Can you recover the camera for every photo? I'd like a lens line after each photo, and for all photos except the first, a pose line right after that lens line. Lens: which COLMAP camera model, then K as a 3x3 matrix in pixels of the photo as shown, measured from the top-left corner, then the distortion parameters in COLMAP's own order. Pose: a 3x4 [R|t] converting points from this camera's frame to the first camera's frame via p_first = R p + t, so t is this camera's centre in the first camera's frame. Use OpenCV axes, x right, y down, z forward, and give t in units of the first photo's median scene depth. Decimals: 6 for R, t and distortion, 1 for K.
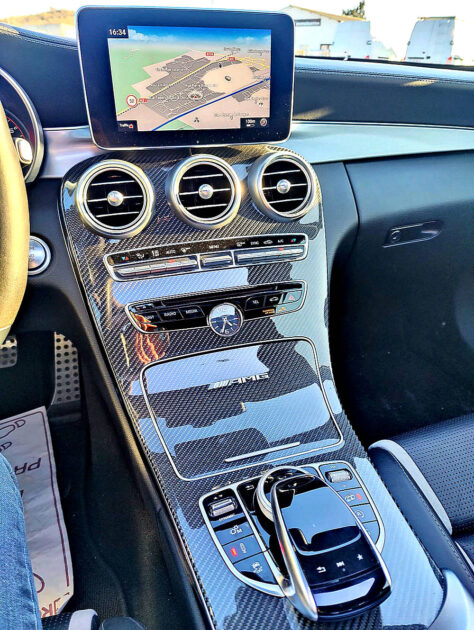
lens RADIAL K [[446.8, 0, 237.0], [0, 446.8, 315.0], [0, 0, 1]] dist [0.006263, -0.001074]
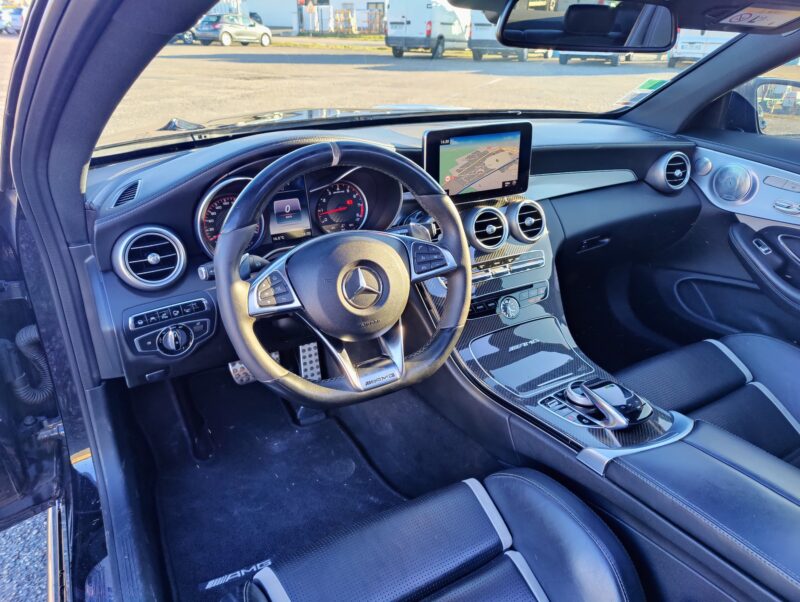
lens RADIAL K [[567.4, 0, 400.0], [0, 567.4, 301.0], [0, 0, 1]] dist [0.006263, -0.001074]
pose [[0.976274, -0.090948, 0.196514, -0.801873], [0.101580, 0.993823, -0.044694, 0.036651], [-0.191236, 0.063596, 0.979482, -0.905125]]
